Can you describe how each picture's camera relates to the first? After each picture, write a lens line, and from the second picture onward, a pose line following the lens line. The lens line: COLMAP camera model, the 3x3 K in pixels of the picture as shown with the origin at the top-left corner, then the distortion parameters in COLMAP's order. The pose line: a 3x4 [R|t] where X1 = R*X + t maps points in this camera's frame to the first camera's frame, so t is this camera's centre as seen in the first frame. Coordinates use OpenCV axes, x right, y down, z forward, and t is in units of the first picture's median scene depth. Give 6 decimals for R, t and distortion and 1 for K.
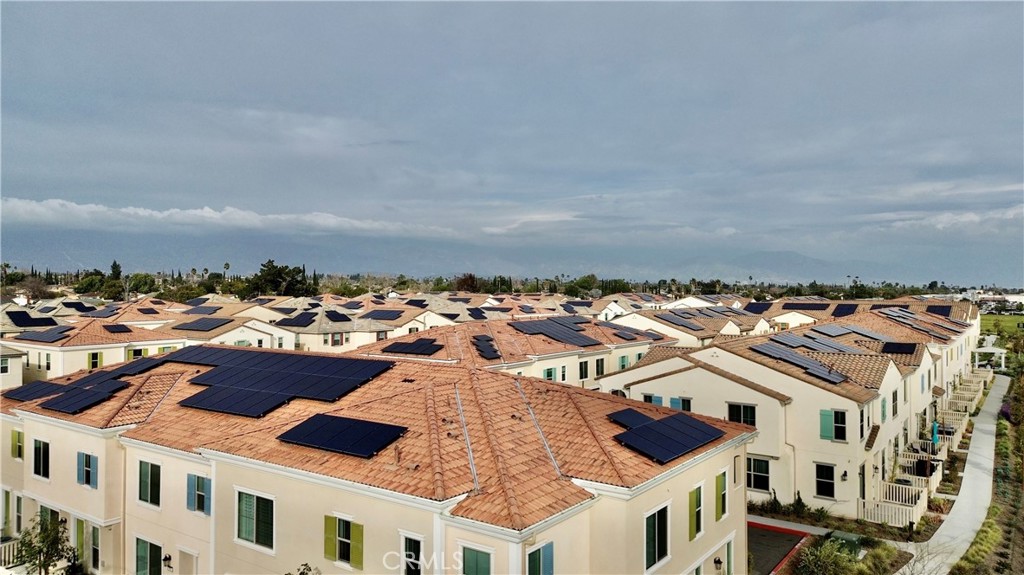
lens RADIAL K [[721.1, 0, 504.7], [0, 721.1, 287.9], [0, 0, 1]] dist [0.072603, -0.056407]
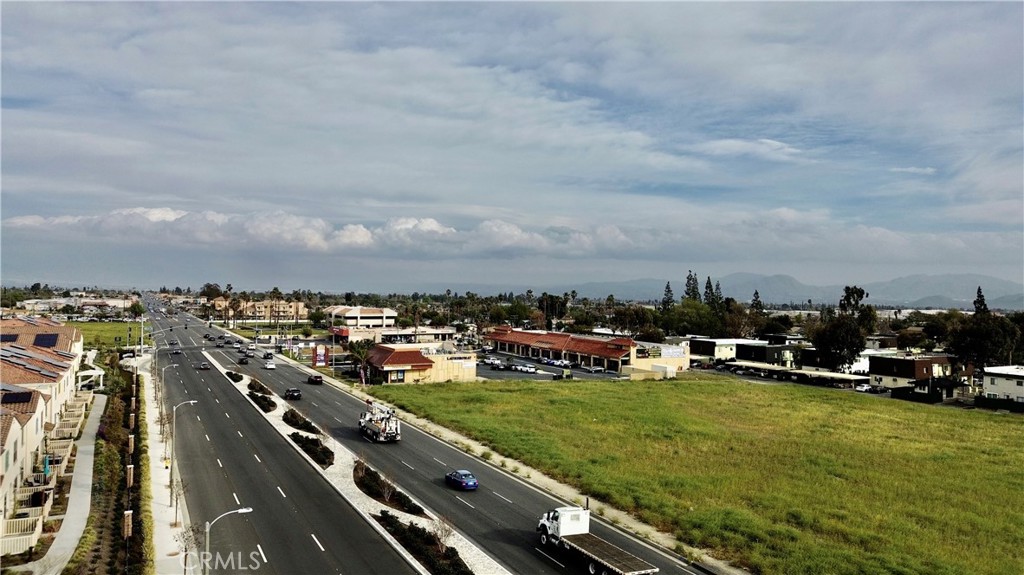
lens RADIAL K [[721.1, 0, 511.4], [0, 721.1, 282.5], [0, 0, 1]] dist [0.072603, -0.056407]
pose [[0.451399, 0.012934, 0.892229, -0.164098], [-0.005691, 0.999916, -0.011616, -0.097370], [-0.892304, 0.000166, 0.451435, -0.245162]]
